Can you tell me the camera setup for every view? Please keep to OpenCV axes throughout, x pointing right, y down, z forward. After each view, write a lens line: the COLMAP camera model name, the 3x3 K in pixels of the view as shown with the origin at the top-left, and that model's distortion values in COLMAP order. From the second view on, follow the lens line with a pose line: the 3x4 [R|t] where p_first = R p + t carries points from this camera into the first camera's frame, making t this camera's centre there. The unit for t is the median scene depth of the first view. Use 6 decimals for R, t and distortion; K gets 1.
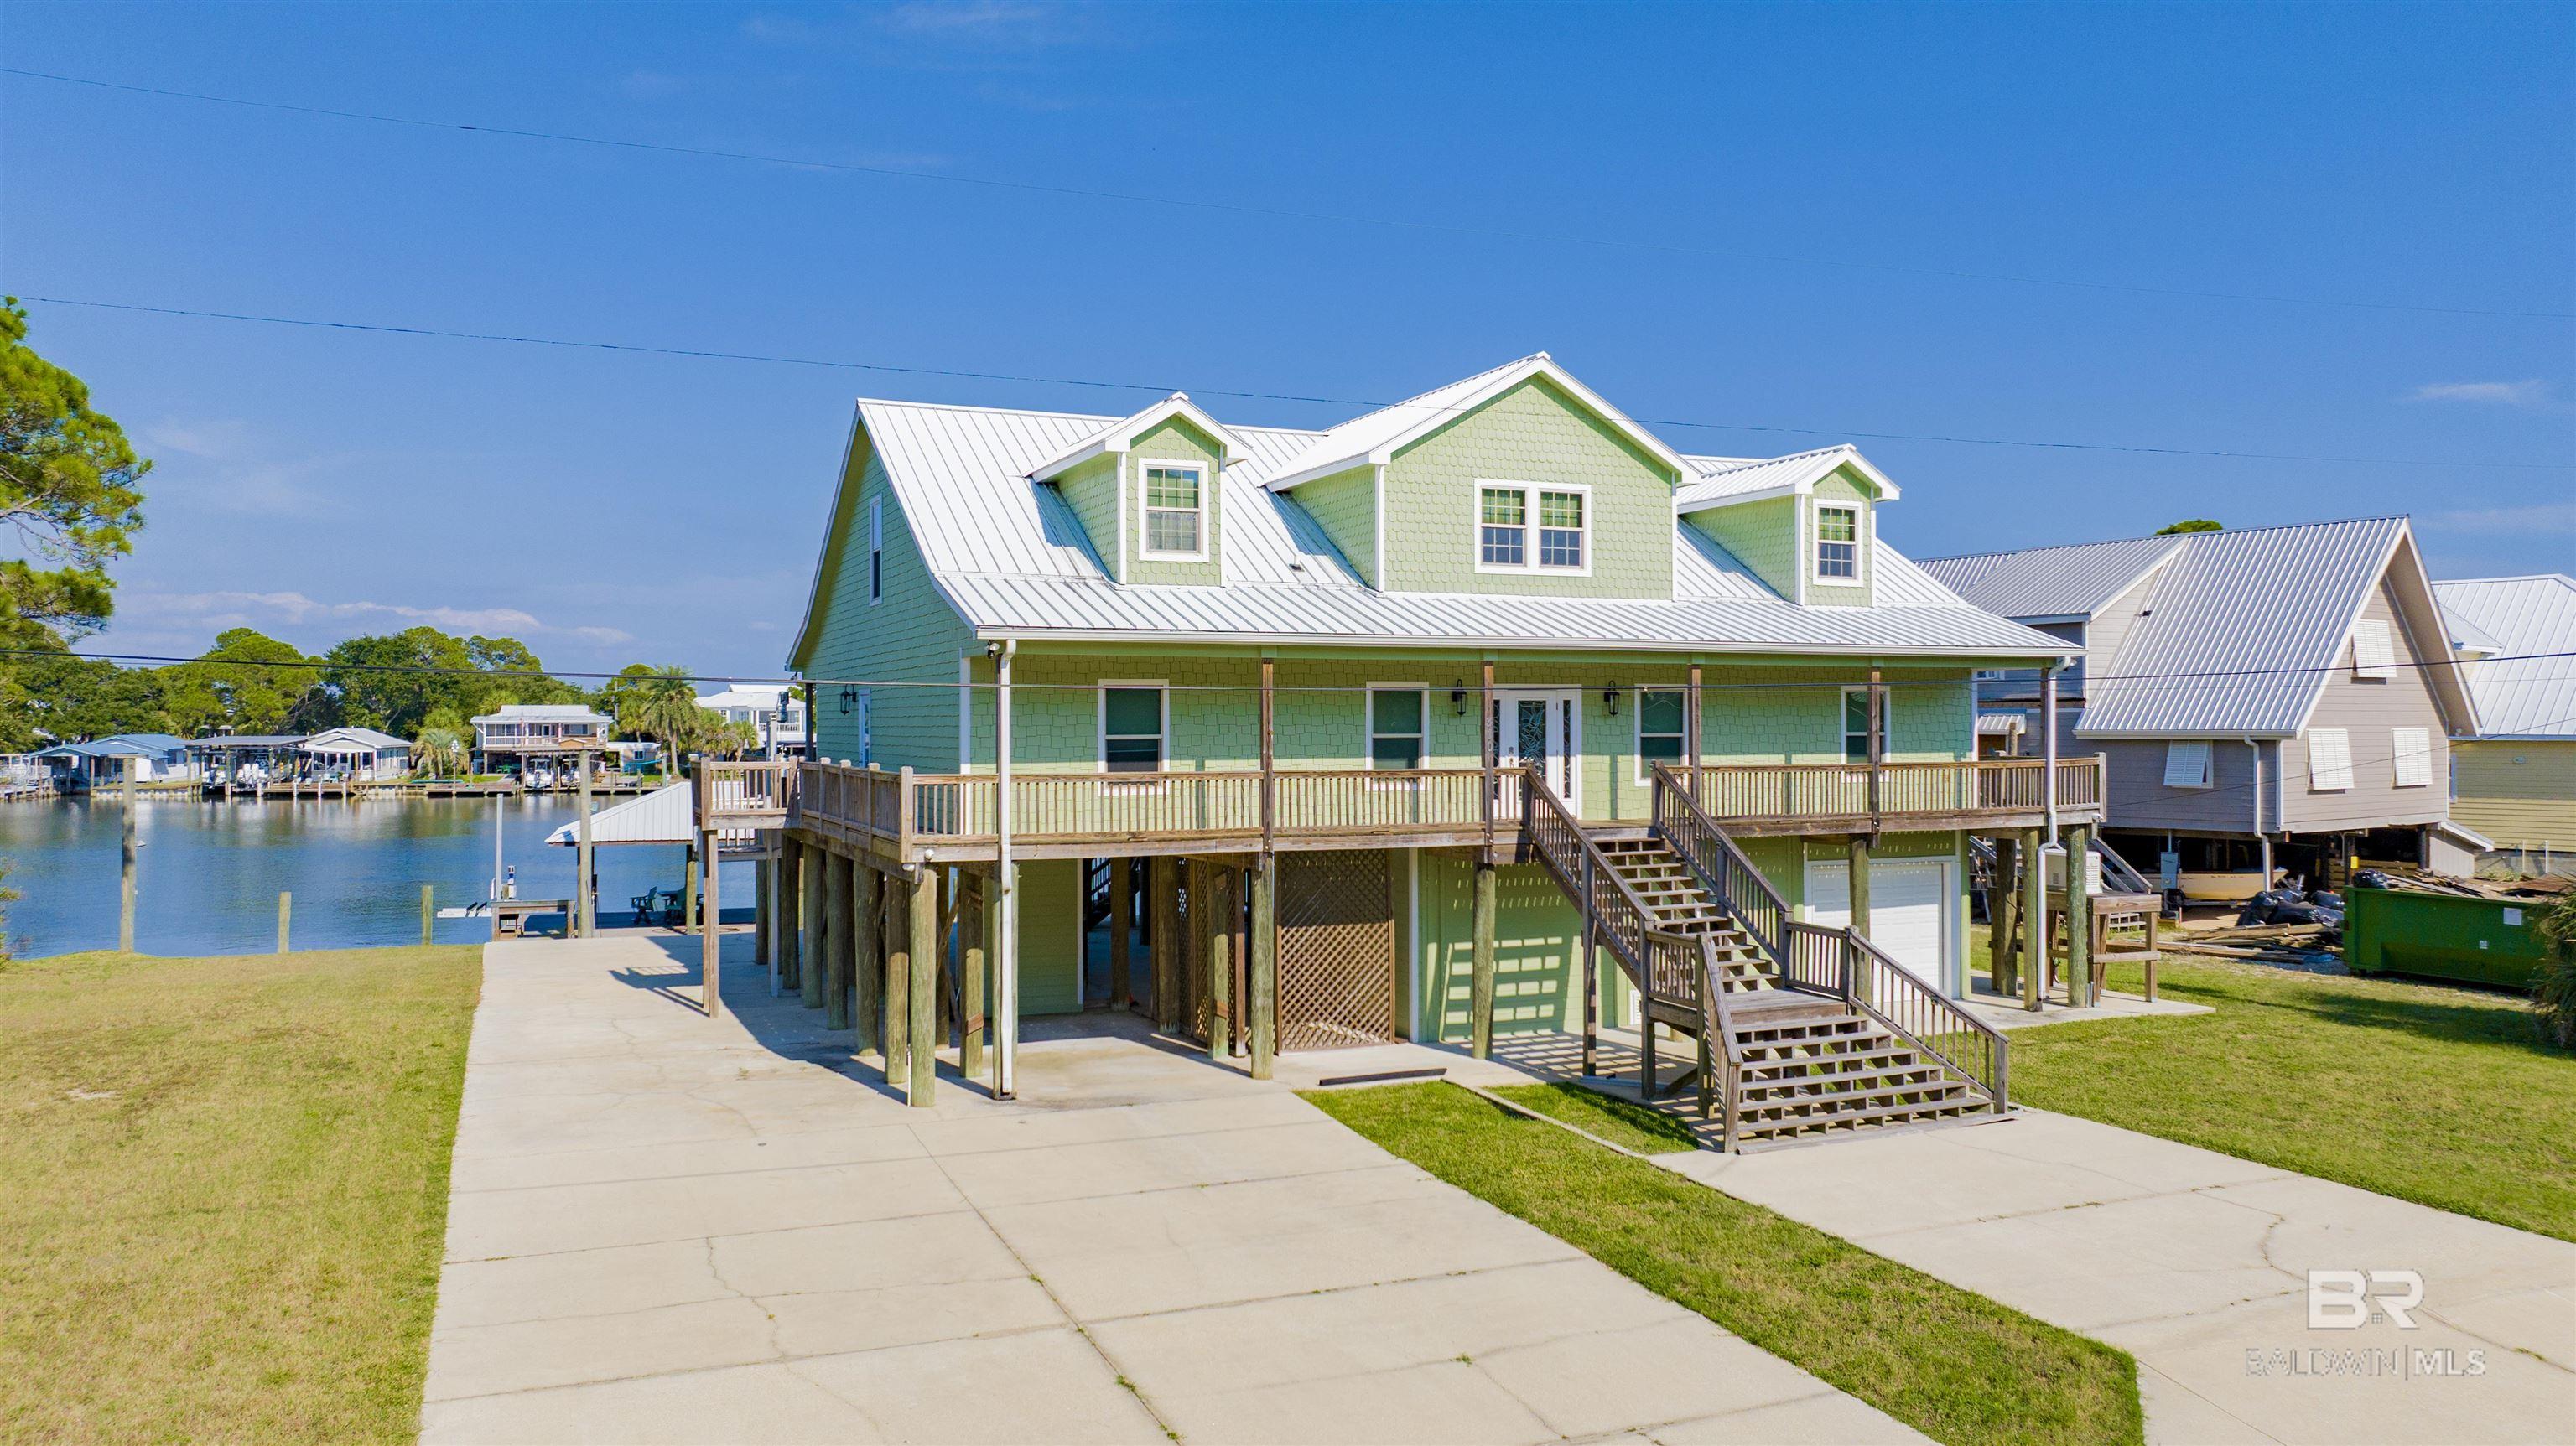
lens RADIAL K [[1840.9, 0, 1282.4], [0, 1840.9, 727.3], [0, 0, 1]] dist [-0.016663, 0.007490]
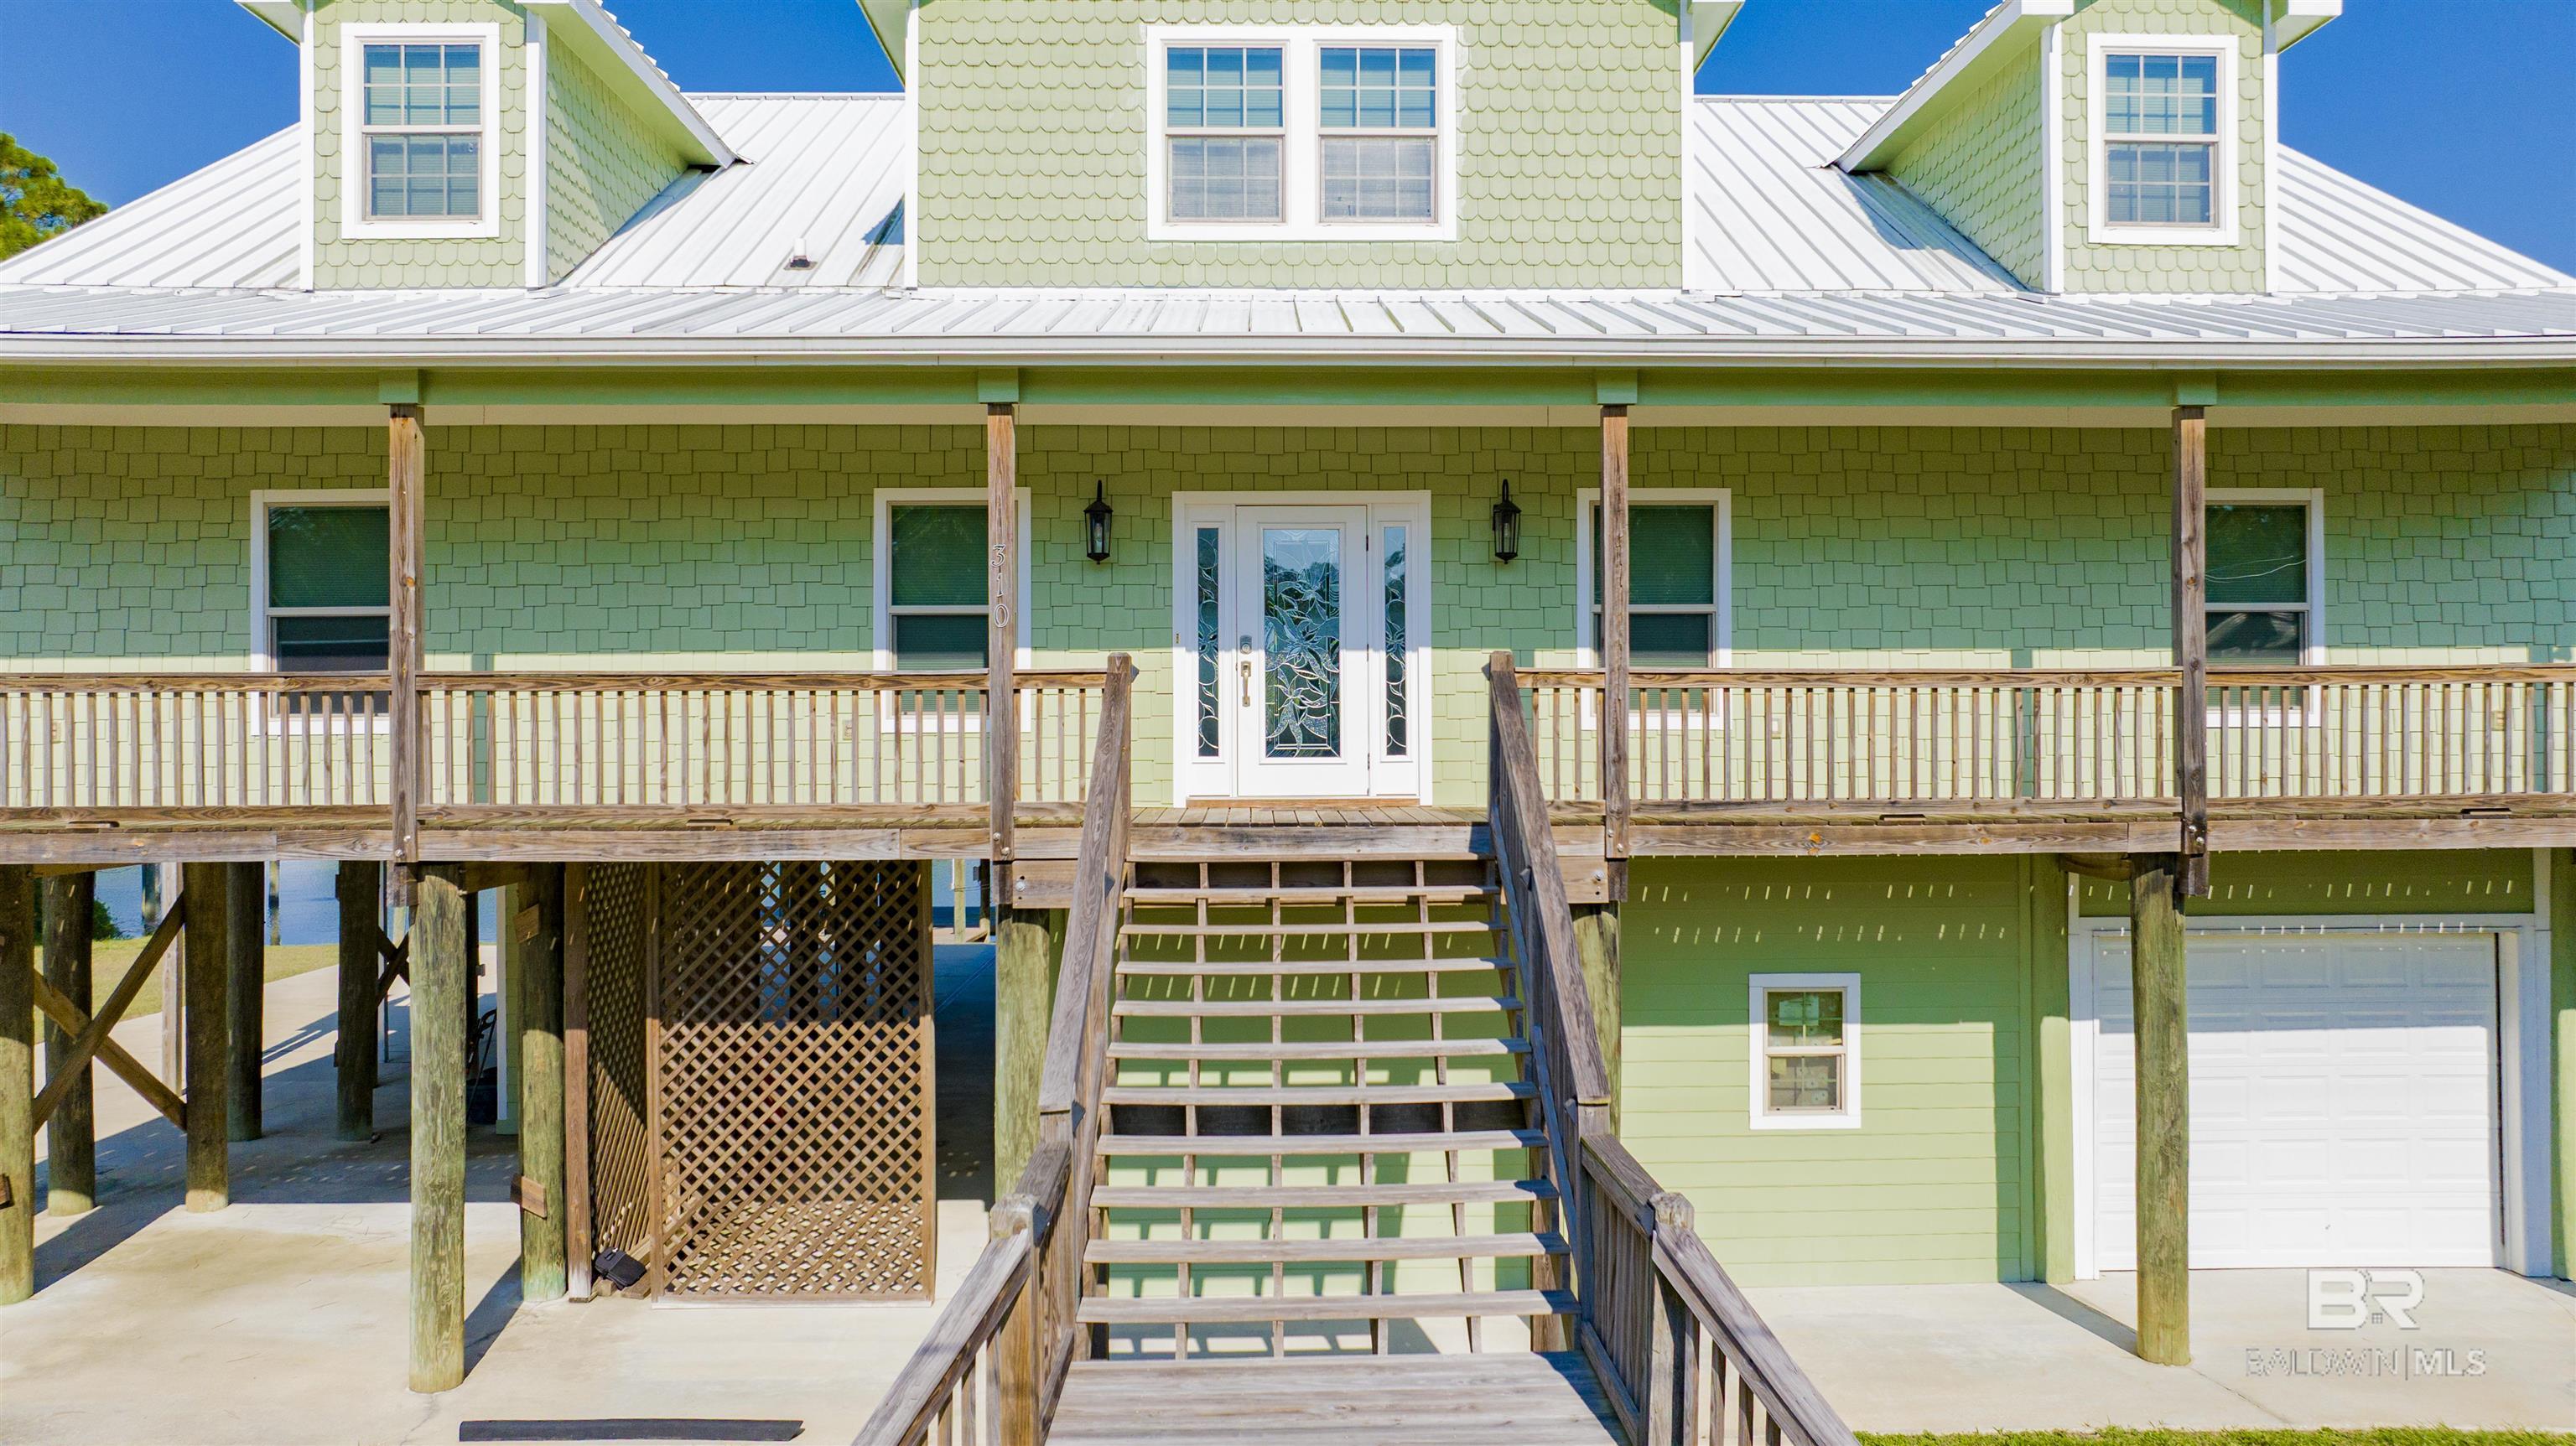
lens RADIAL K [[1840.9, 0, 1287.9], [0, 1840.9, 716.1], [0, 0, 1]] dist [-0.016663, 0.007490]
pose [[0.928401, -0.001622, -0.371576, 0.287805], [0.001543, 0.999999, -0.000510, 0.029376], [0.371576, -0.000100, 0.928402, 0.580412]]
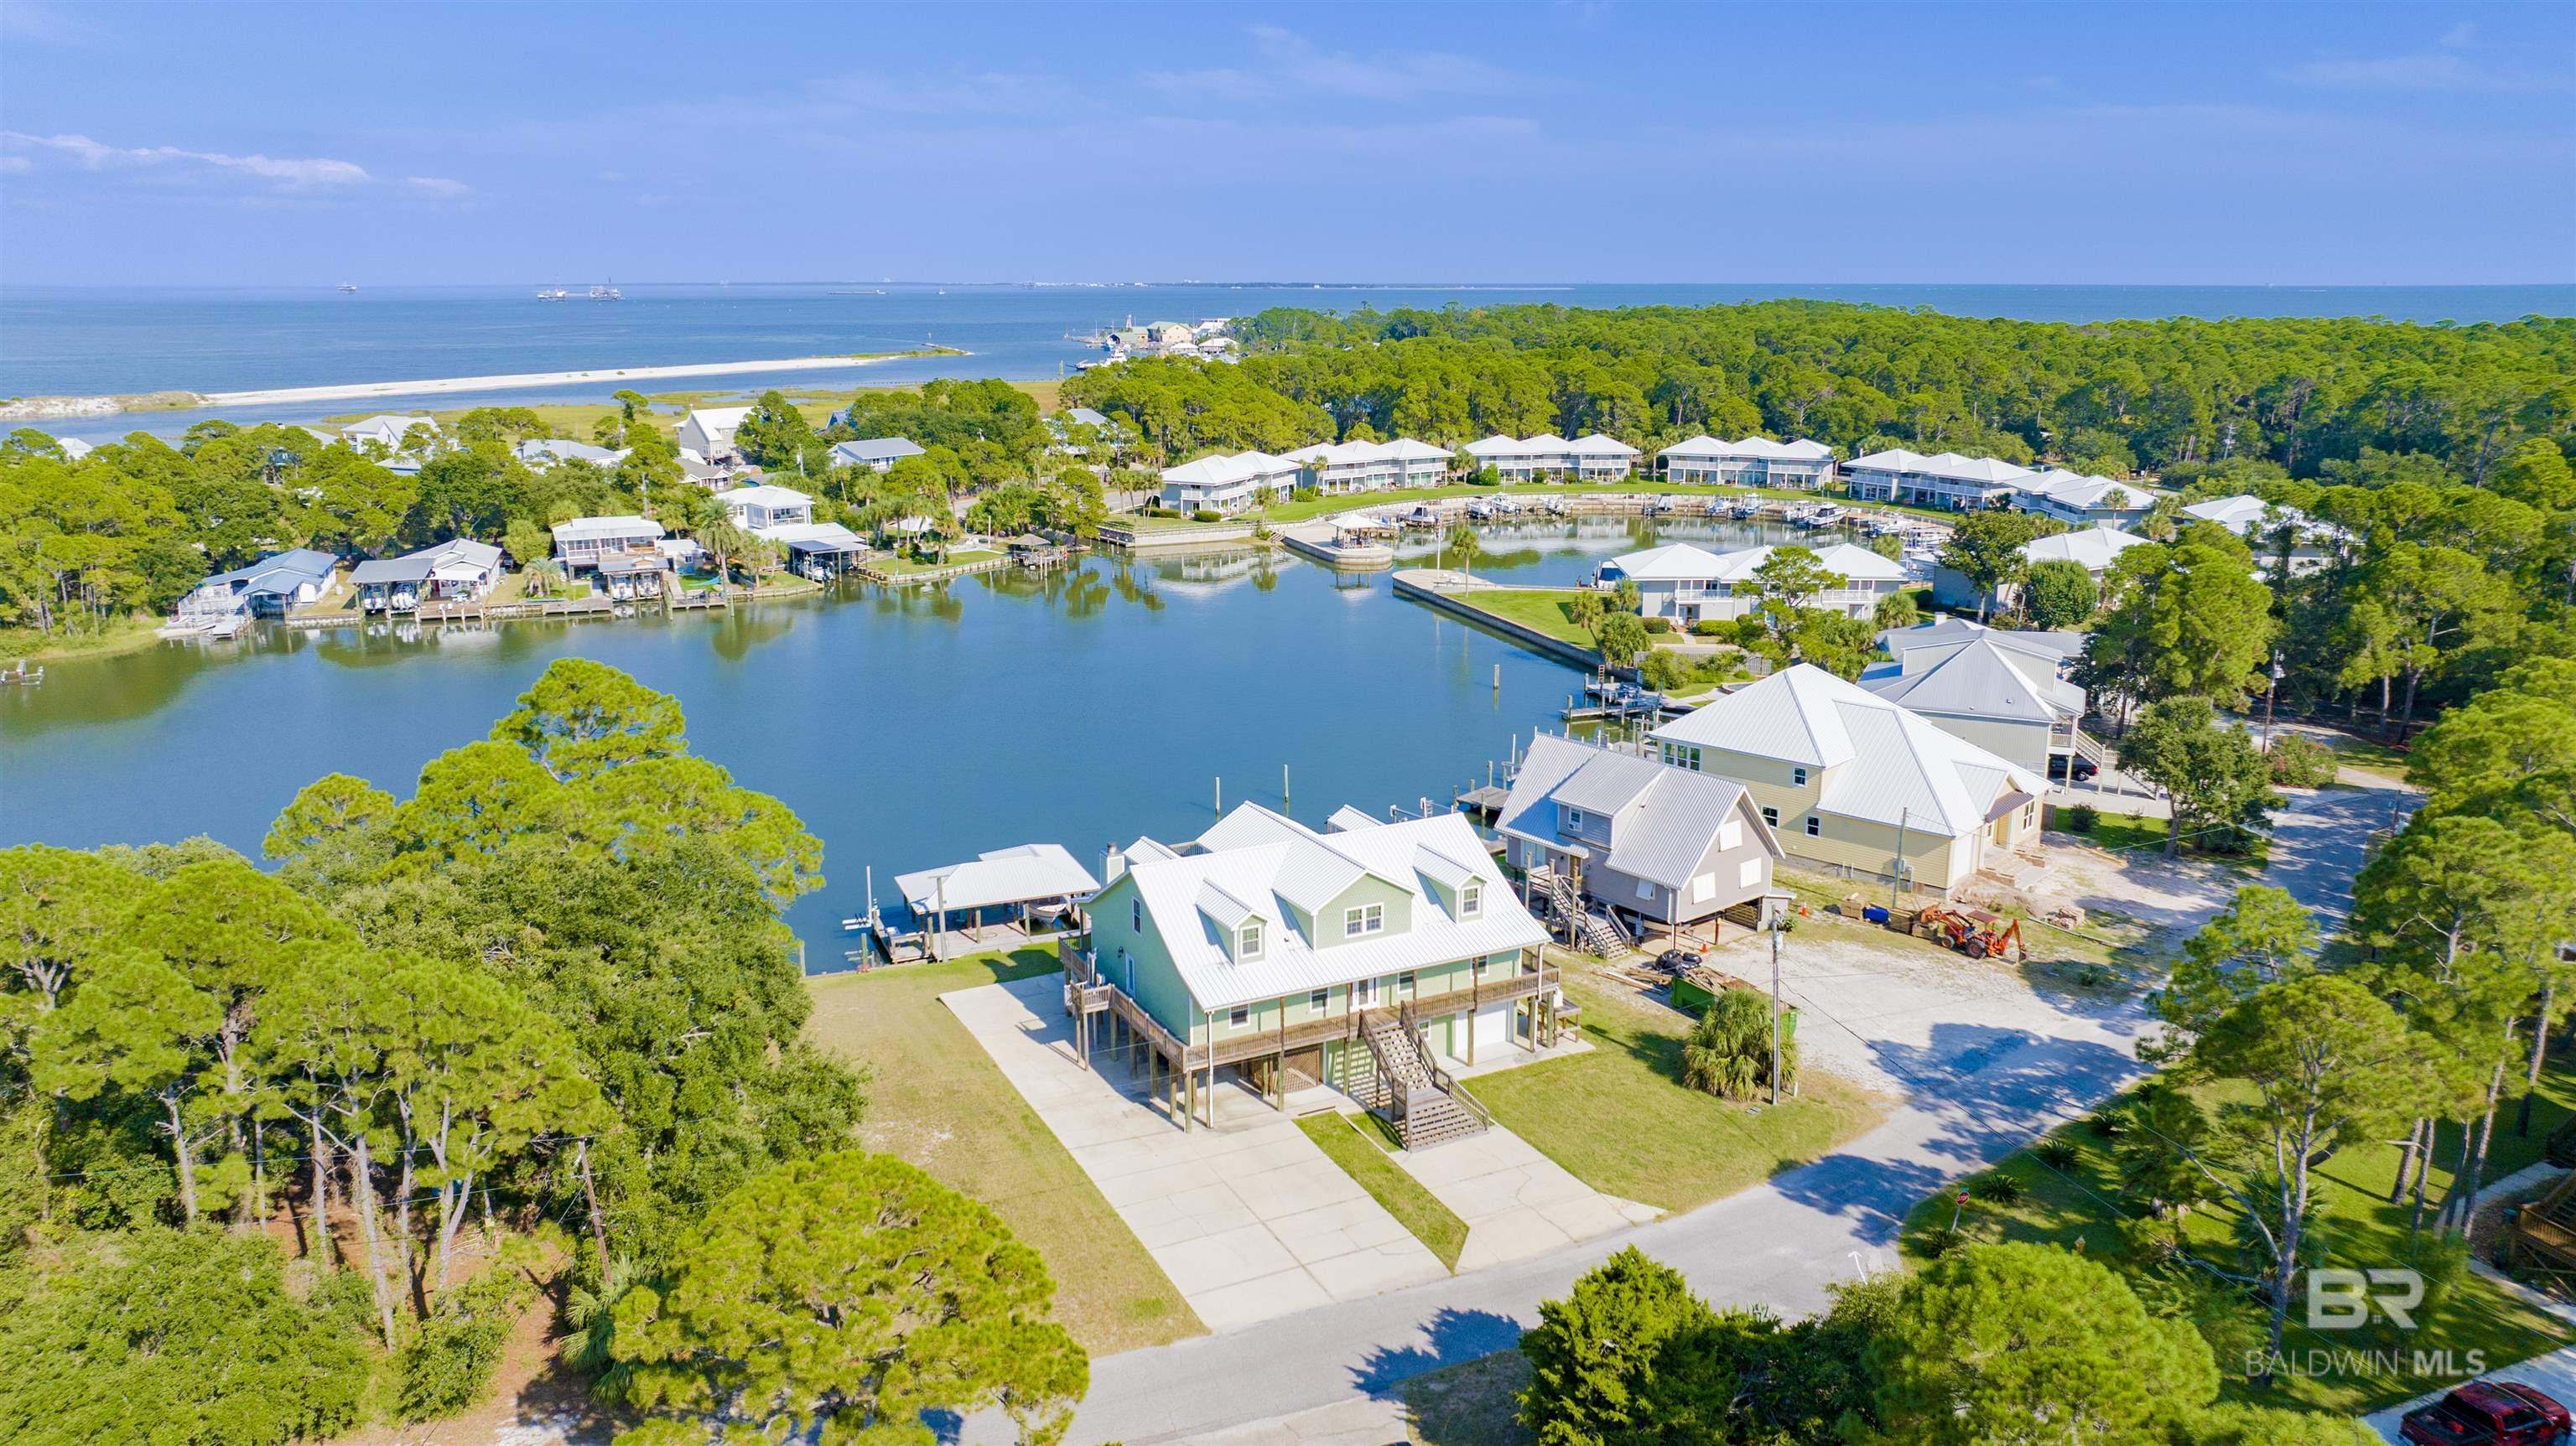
lens RADIAL K [[1840.9, 0, 1305.4], [0, 1840.9, 727.5], [0, 0, 1]] dist [-0.016663, 0.007490]
pose [[0.996620, -0.014664, 0.080832, -0.194301], [-0.005255, 0.970546, 0.240859, -1.113925], [-0.081984, -0.240470, 0.967188, -1.784748]]
